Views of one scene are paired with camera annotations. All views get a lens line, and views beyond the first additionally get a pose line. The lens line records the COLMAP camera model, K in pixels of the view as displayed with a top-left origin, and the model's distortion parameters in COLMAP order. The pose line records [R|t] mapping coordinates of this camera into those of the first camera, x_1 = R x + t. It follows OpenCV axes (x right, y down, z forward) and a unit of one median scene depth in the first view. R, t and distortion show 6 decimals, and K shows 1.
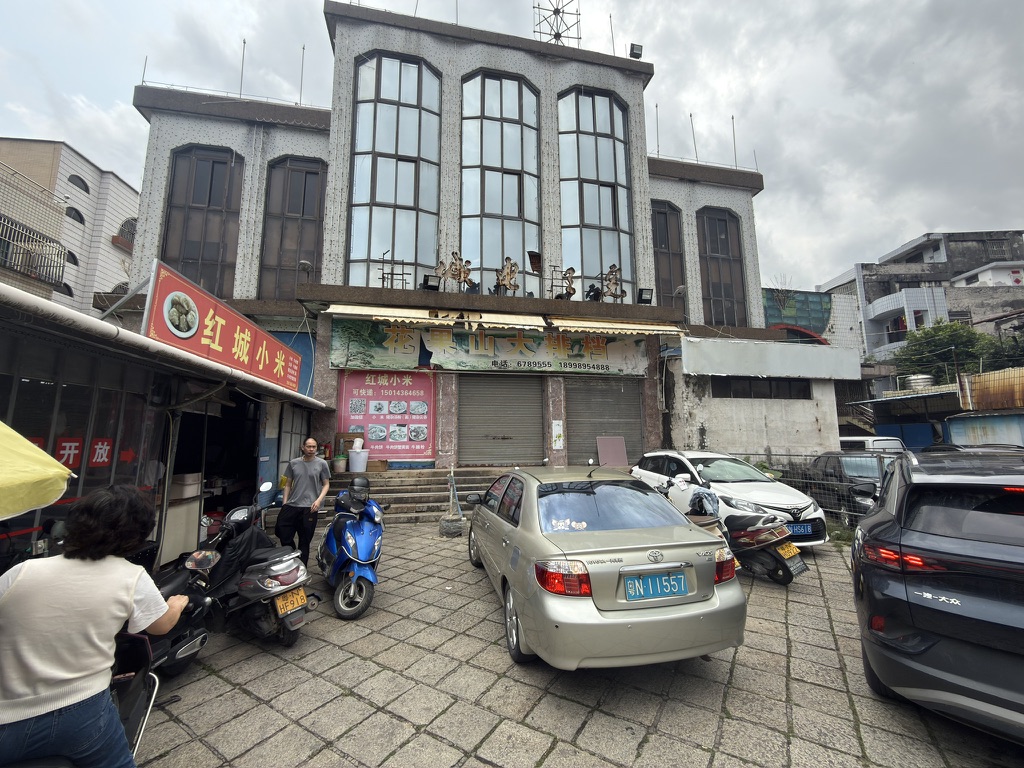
lens RADIAL K [[410.7, 0, 512.4], [0, 410.7, 382.2], [0, 0, 1]] dist [0.010685, 0.000826]
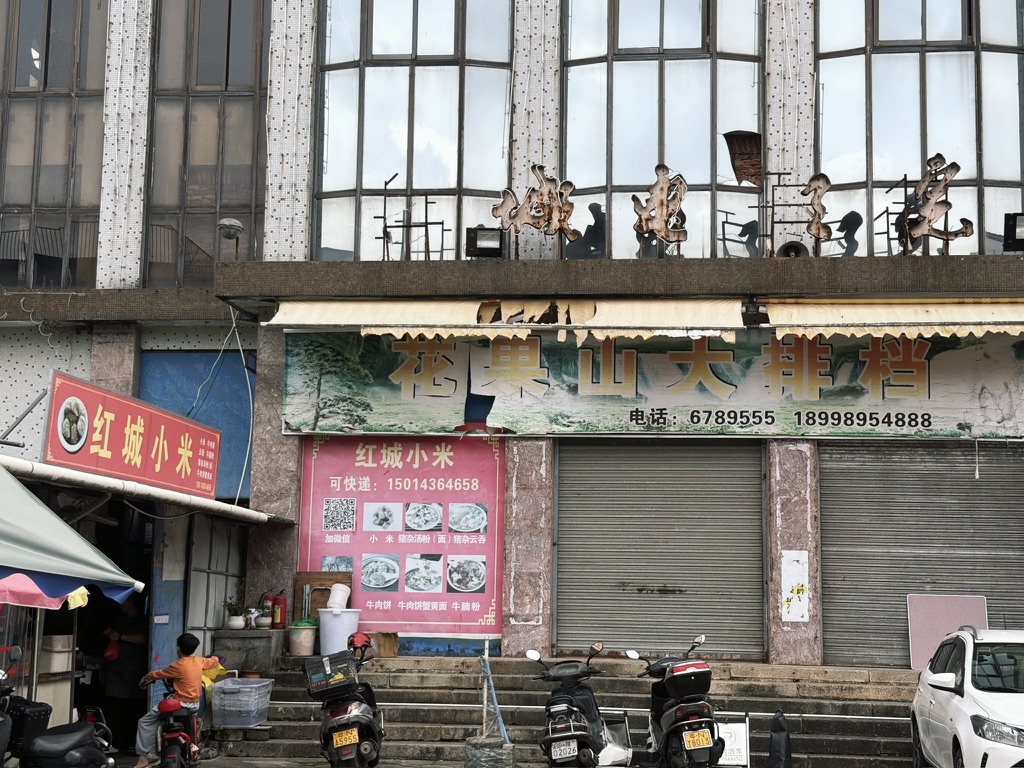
lens RADIAL K [[1487.4, 0, 513.7], [0, 1487.4, 386.0], [0, 0, 1]] dist [0.216880, 0.000000]
pose [[0.953921, -0.020387, -0.299363, 0.305887], [0.018702, 0.999789, -0.008493, -0.066015], [0.299473, 0.002503, 0.954101, -0.526309]]
